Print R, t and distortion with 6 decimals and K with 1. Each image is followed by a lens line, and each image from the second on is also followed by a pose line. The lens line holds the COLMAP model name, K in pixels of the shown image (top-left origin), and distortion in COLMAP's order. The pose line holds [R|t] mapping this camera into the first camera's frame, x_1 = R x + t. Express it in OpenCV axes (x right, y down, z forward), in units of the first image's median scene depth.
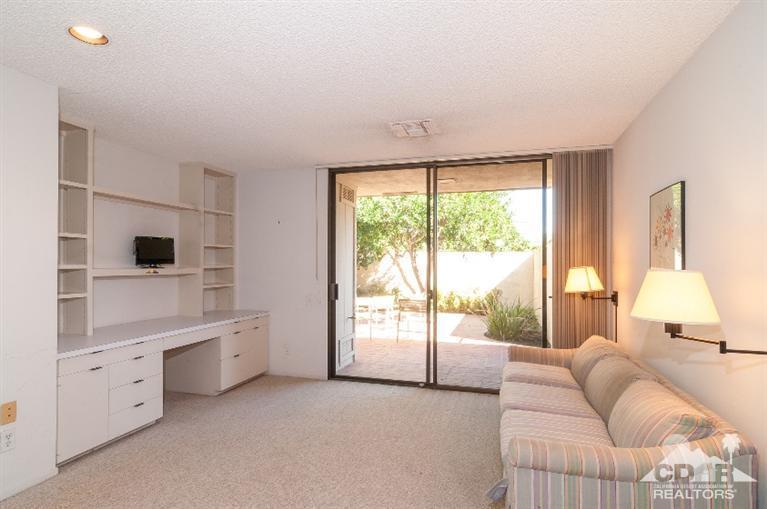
lens RADIAL K [[411.4, 0, 382.2], [0, 411.4, 256.1], [0, 0, 1]] dist [0.002279, -0.001904]
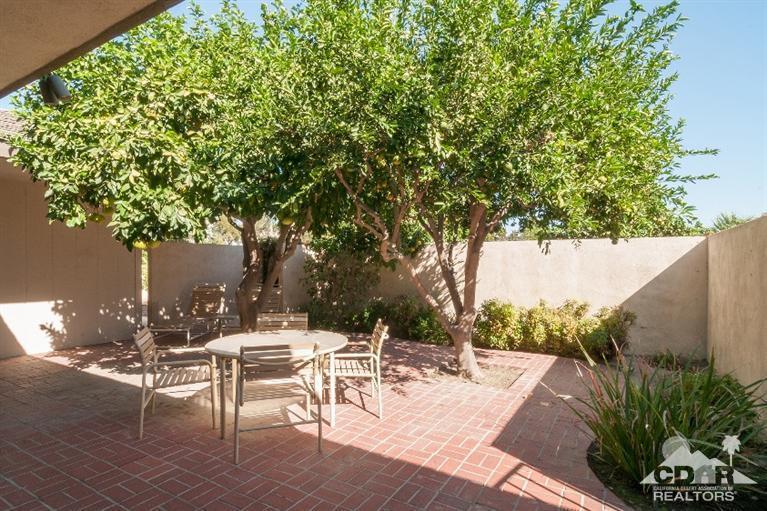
lens RADIAL K [[411.4, 0, 386.0], [0, 411.4, 258.4], [0, 0, 1]] dist [0.002279, -0.001904]
pose [[0.970676, 0.001036, -0.240389, 0.116477], [0.001573, 0.999942, 0.010662, 0.011127], [0.240386, -0.010727, 0.970618, 0.441724]]
